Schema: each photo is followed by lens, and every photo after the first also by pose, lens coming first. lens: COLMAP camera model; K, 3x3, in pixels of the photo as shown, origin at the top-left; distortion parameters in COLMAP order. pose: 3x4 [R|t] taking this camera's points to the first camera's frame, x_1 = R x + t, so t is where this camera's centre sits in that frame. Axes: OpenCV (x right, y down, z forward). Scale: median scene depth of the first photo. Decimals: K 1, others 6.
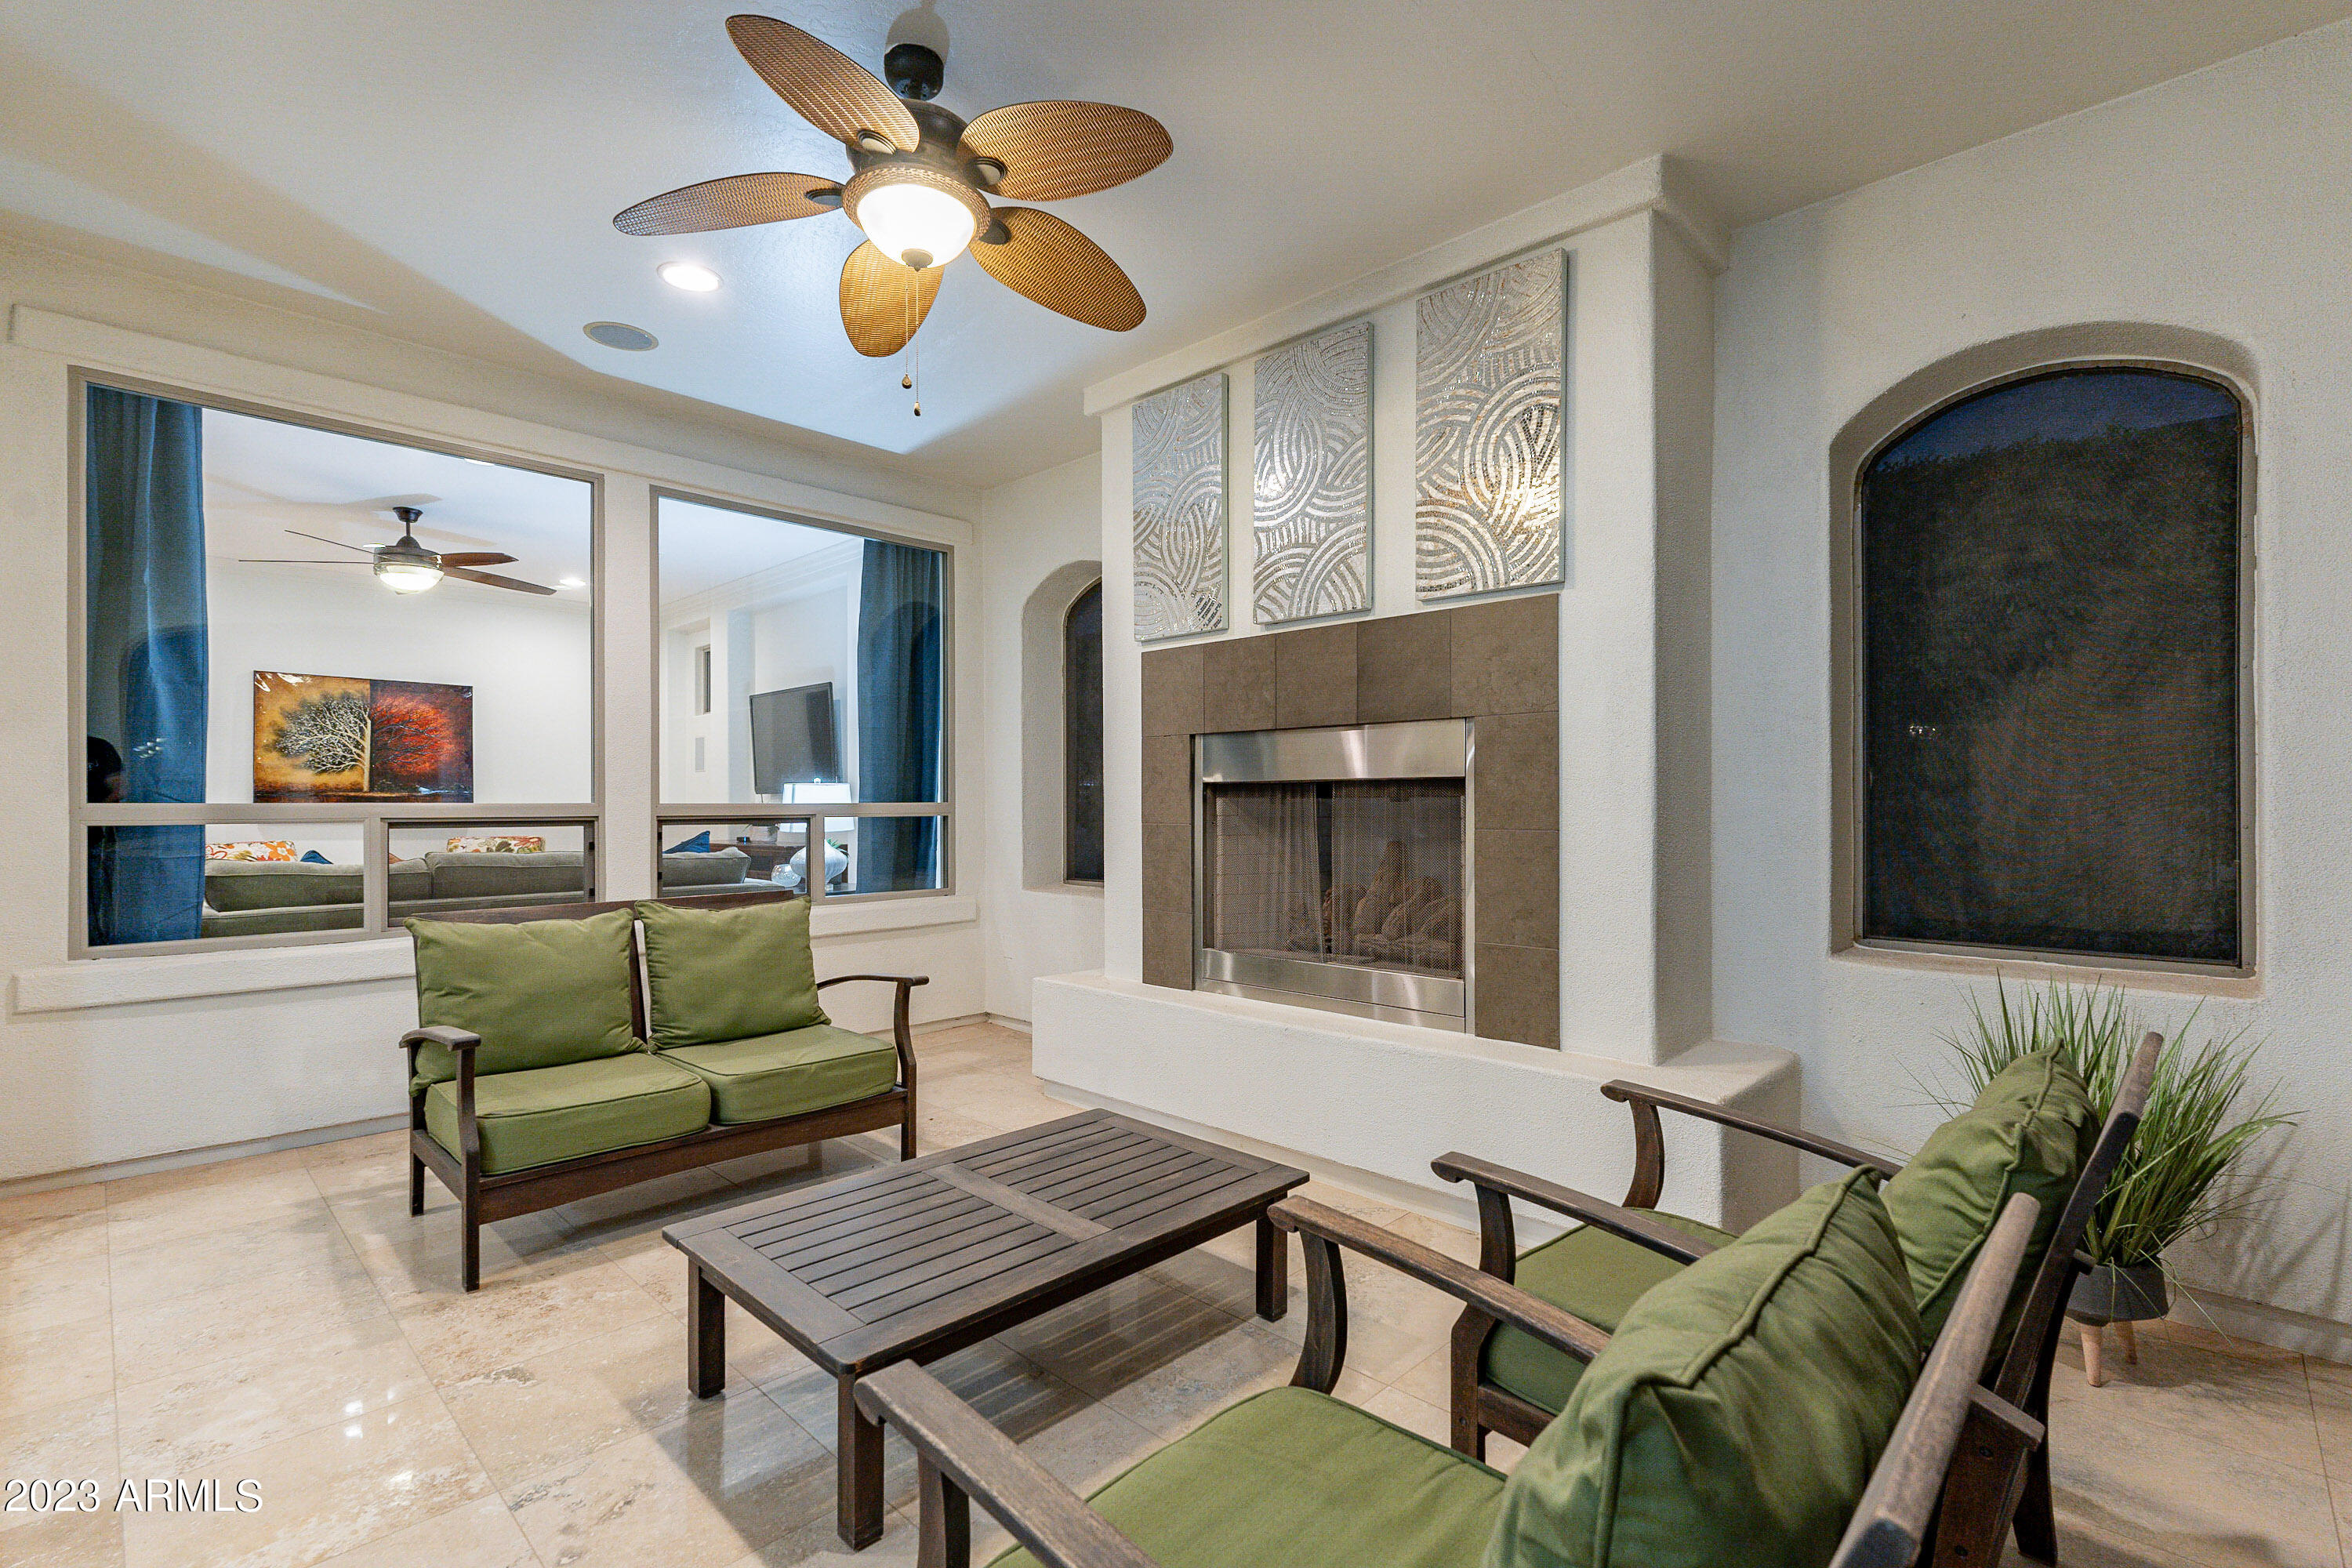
lens RADIAL K [[1042.3, 0, 1185.3], [0, 1042.3, 818.5], [0, 0, 1]] dist [-0.010241, 0.001689]
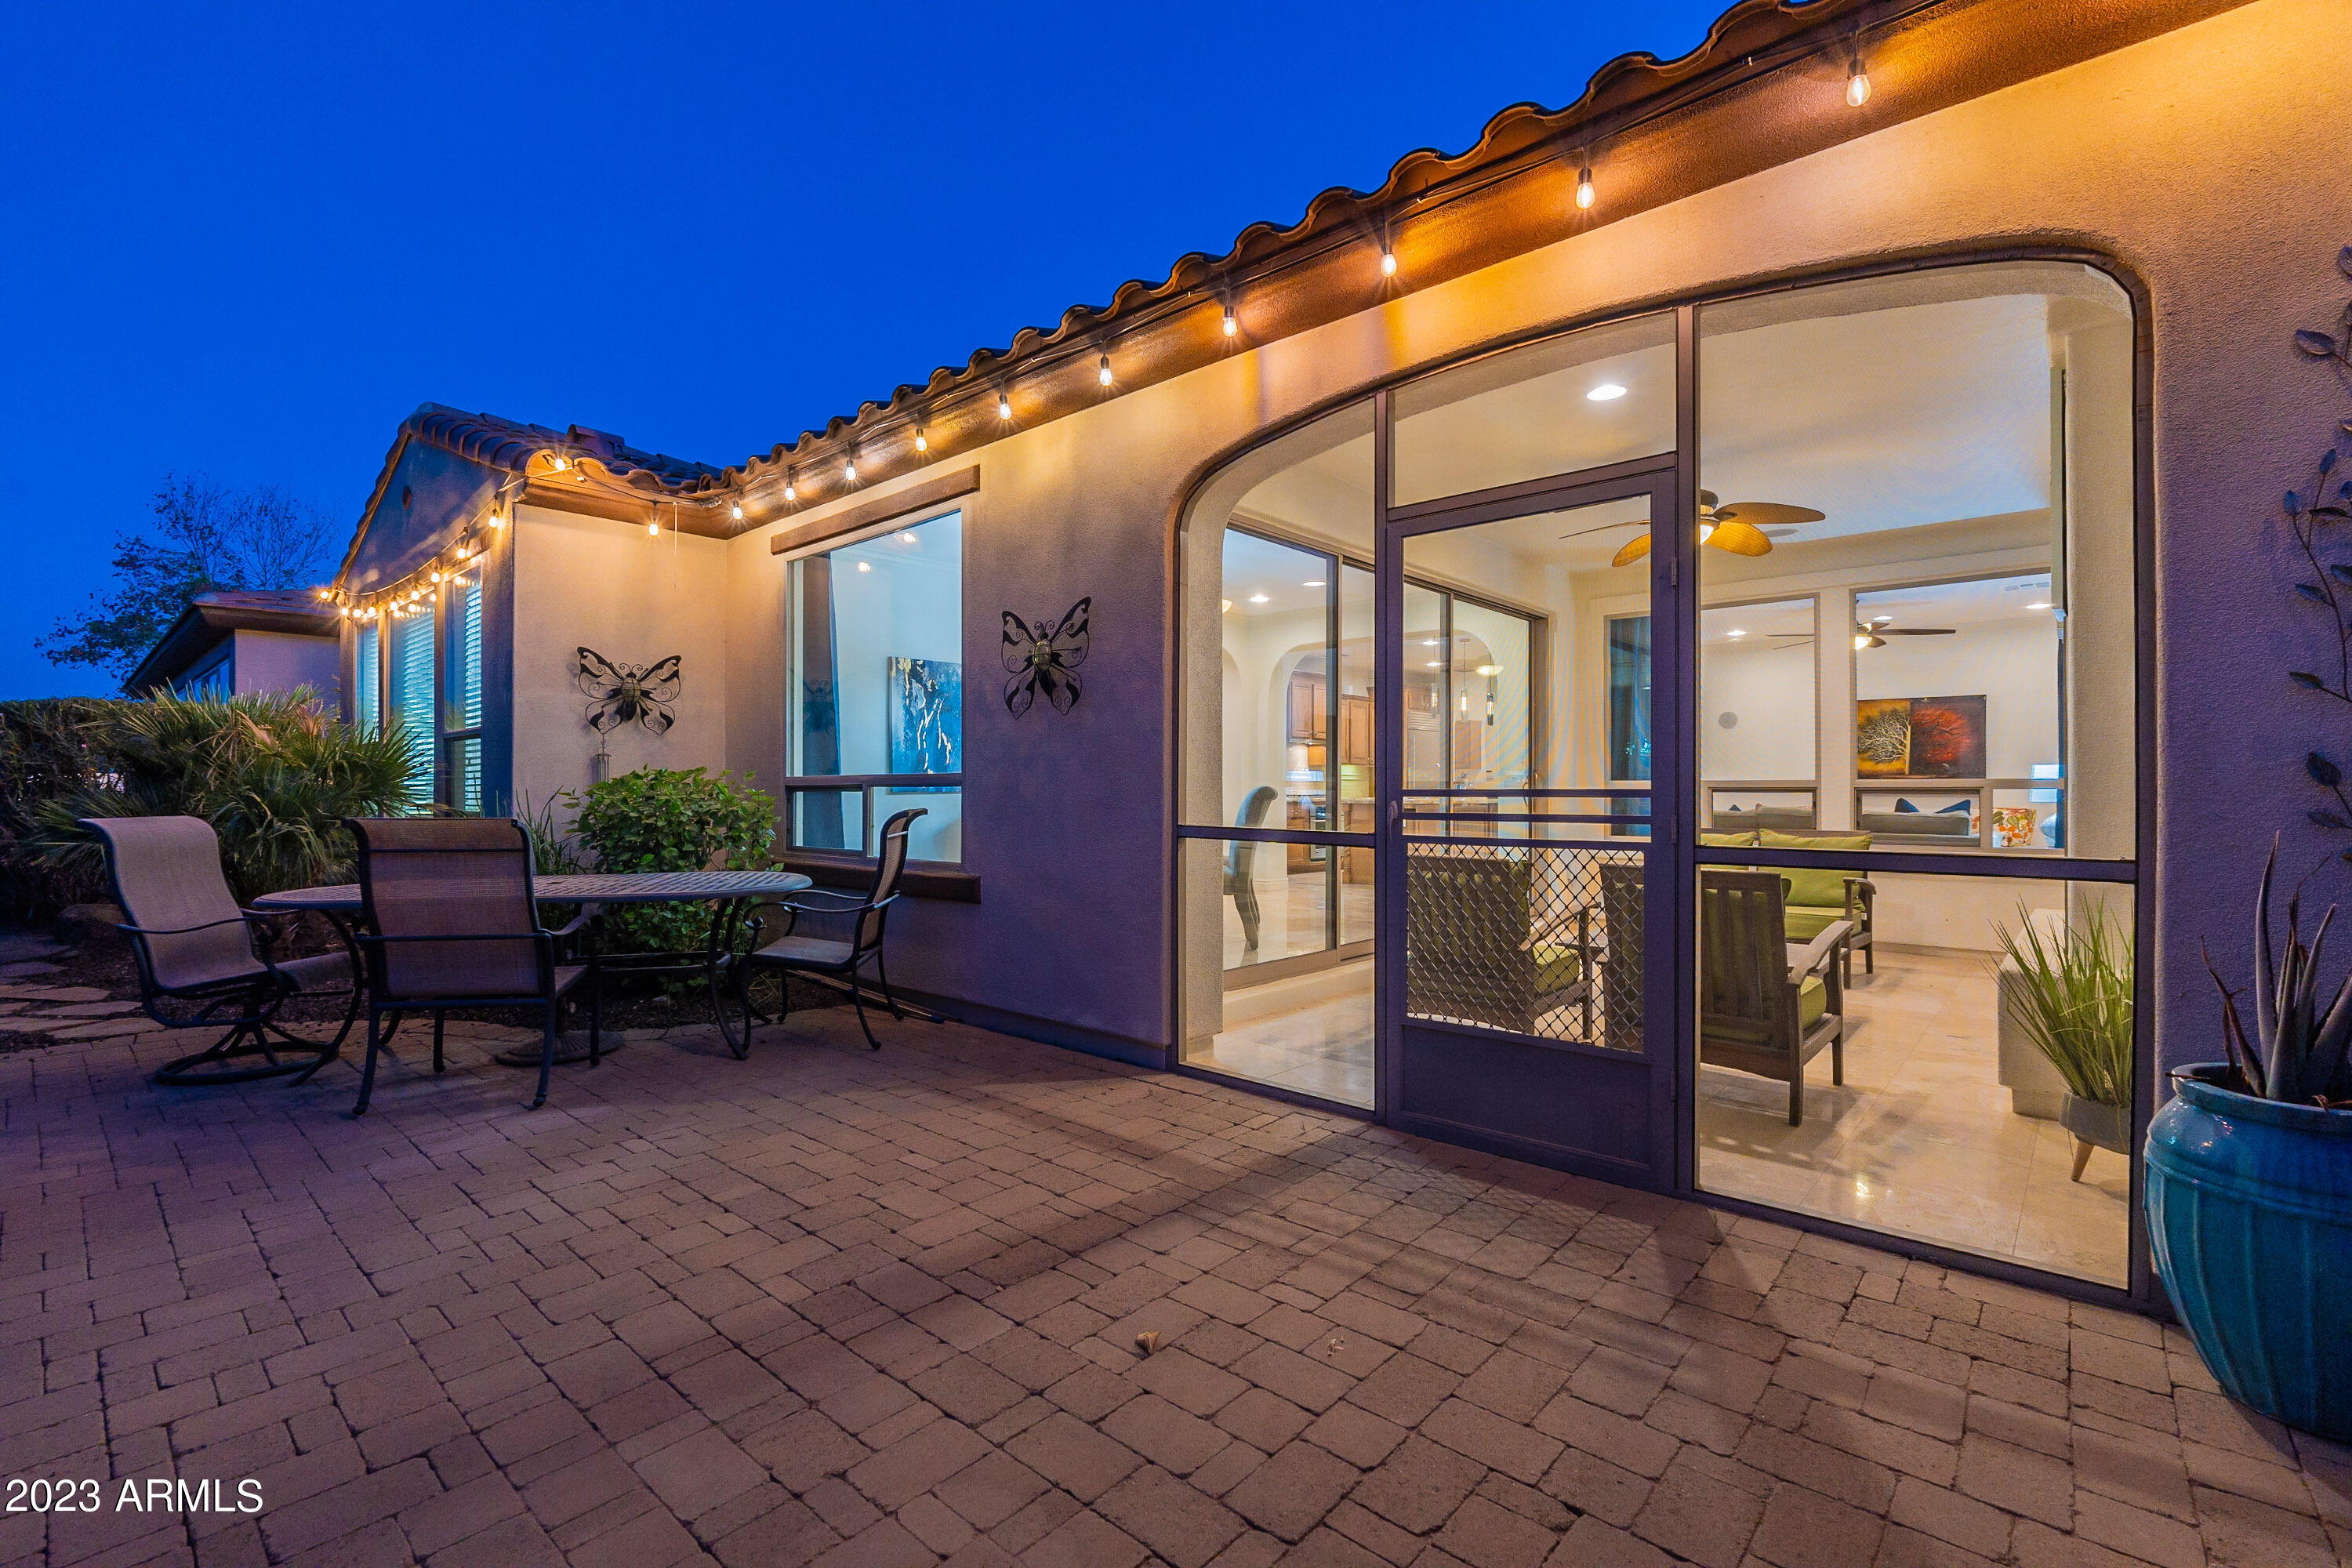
lens RADIAL K [[1042.3, 0, 1174.0], [0, 1042.3, 781.7], [0, 0, 1]] dist [-0.010241, 0.001689]
pose [[0.027449, -0.007077, -0.999598, 1.332424], [-0.015265, 0.999855, -0.007498, 0.020514], [0.999507, 0.015465, 0.027337, -0.146258]]
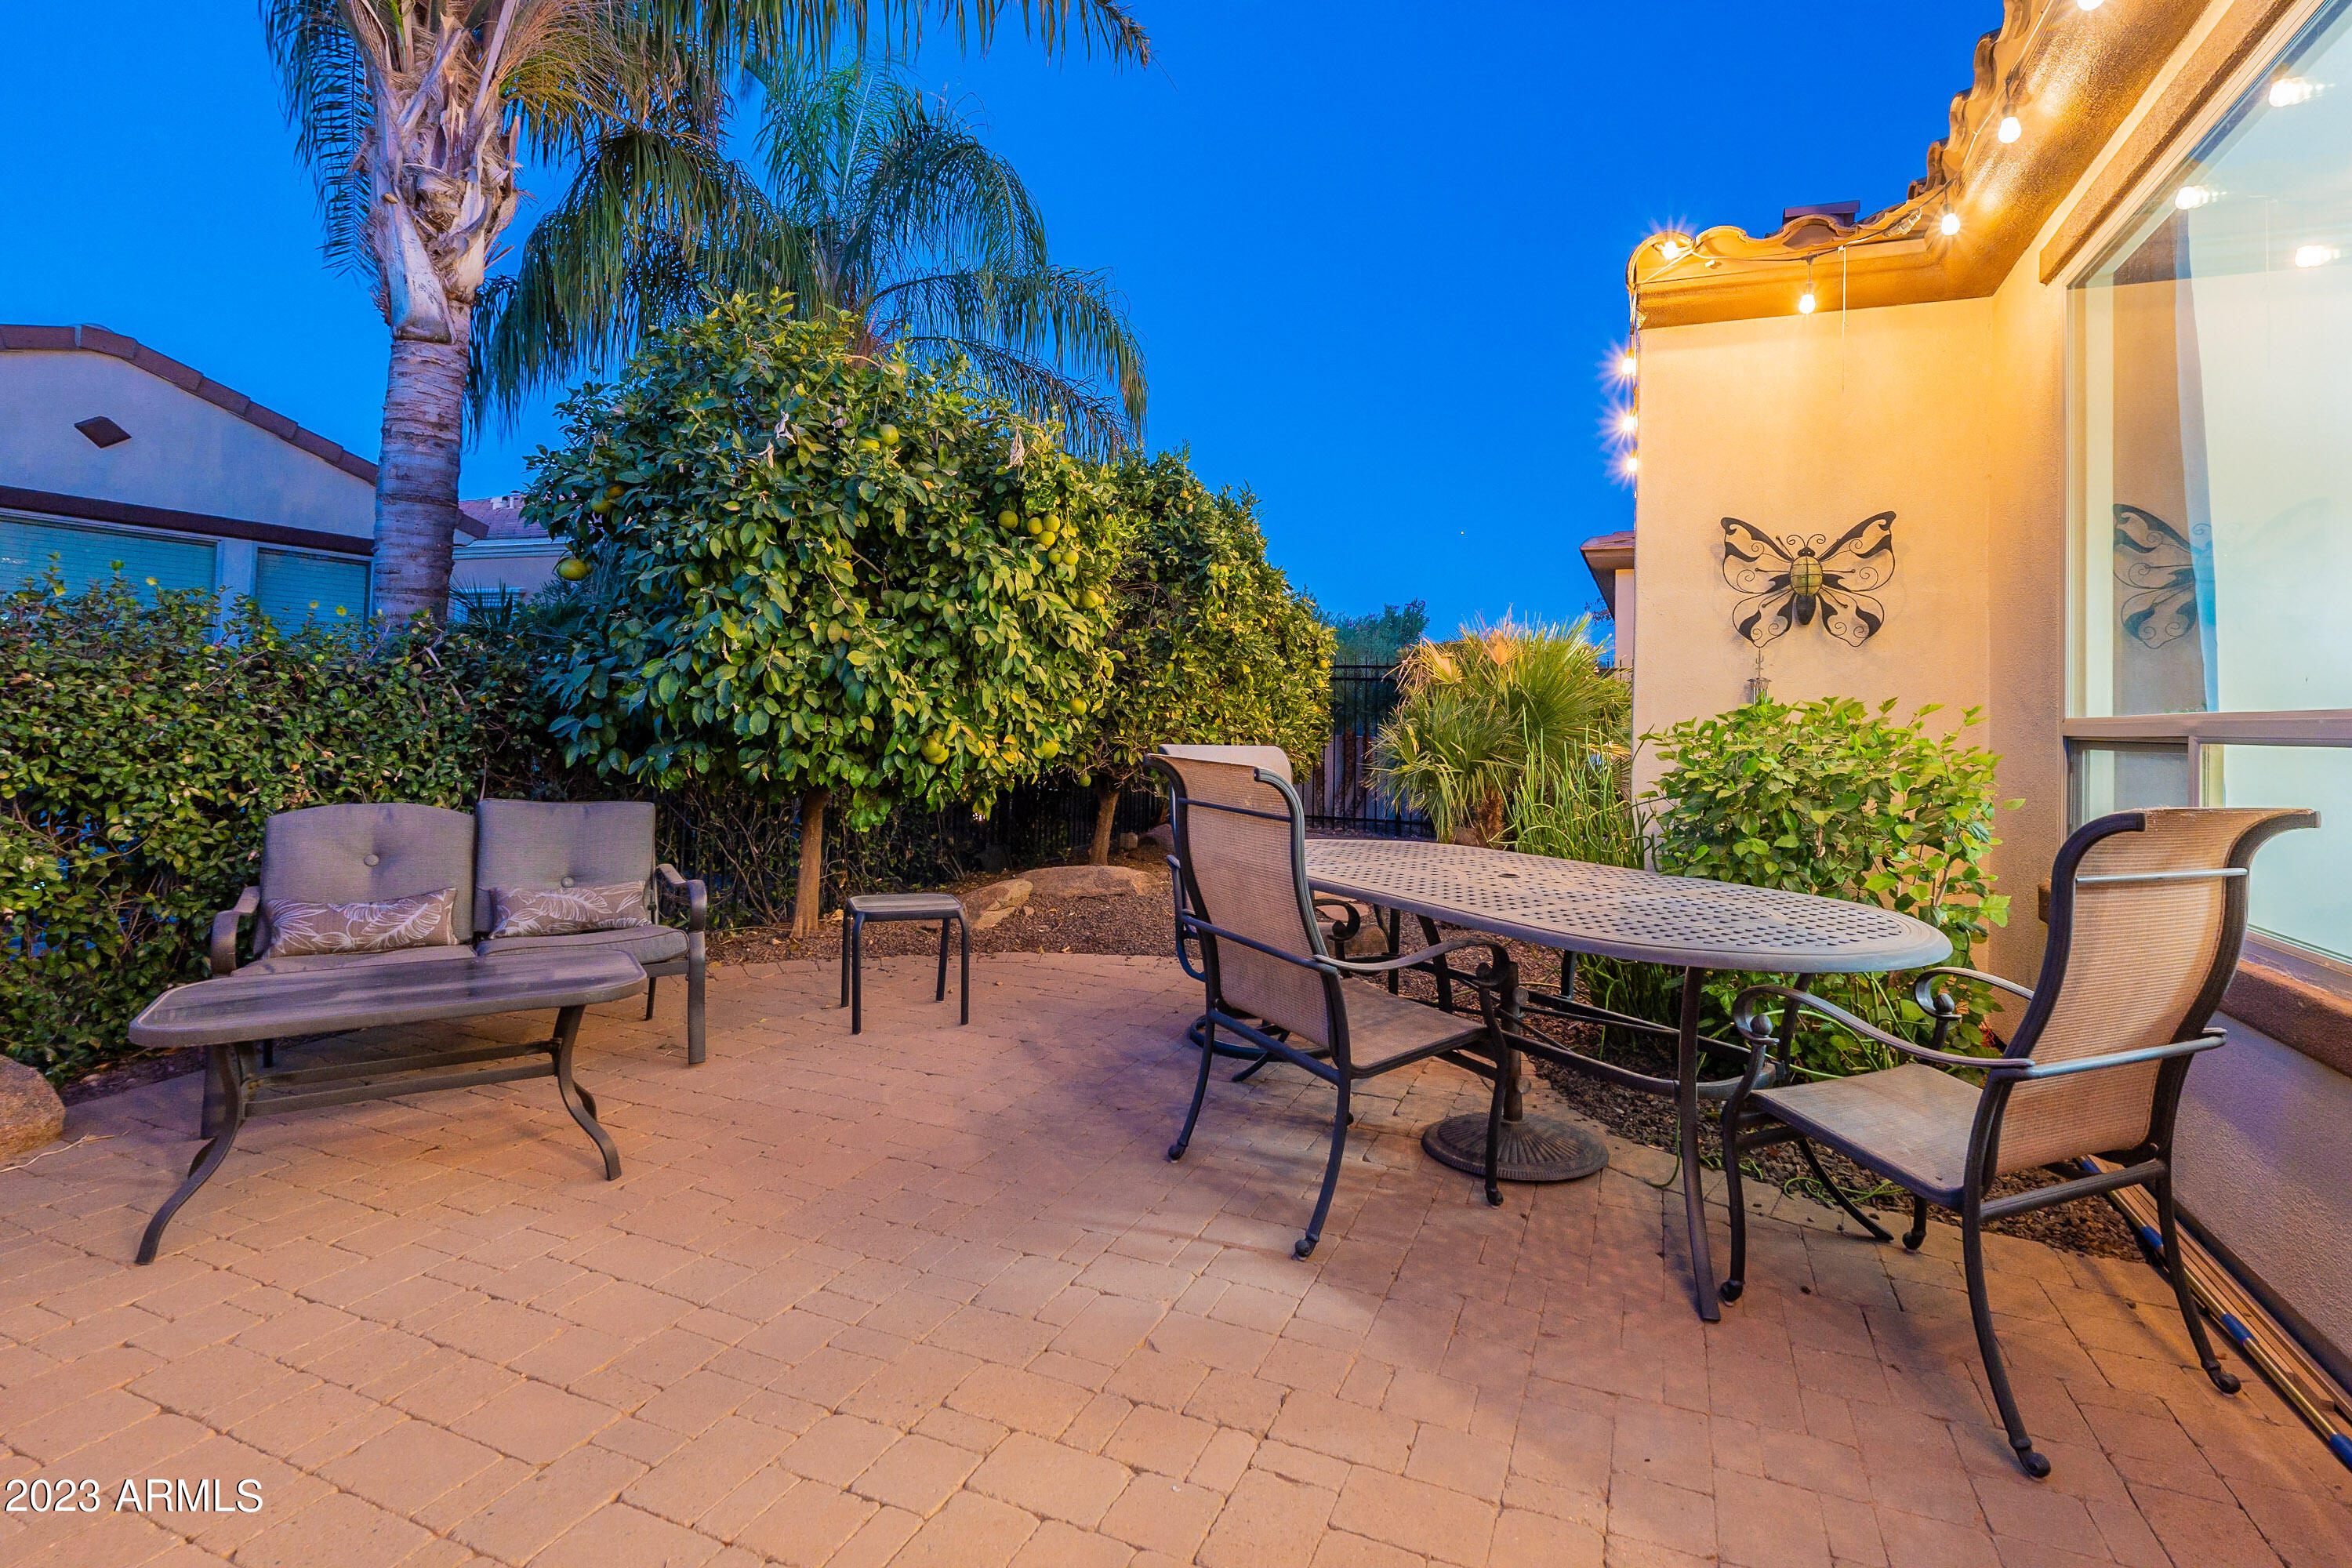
lens RADIAL K [[1112.8, 0, 1216.9], [0, 1112.8, 687.4], [0, 0, 1]] dist [-0.011159, -0.000982]
pose [[-0.929894, -0.037415, -0.365919, 0.572789], [-0.036314, 0.999291, -0.009894, 0.018112], [0.366030, 0.004087, -0.930594, -0.153463]]
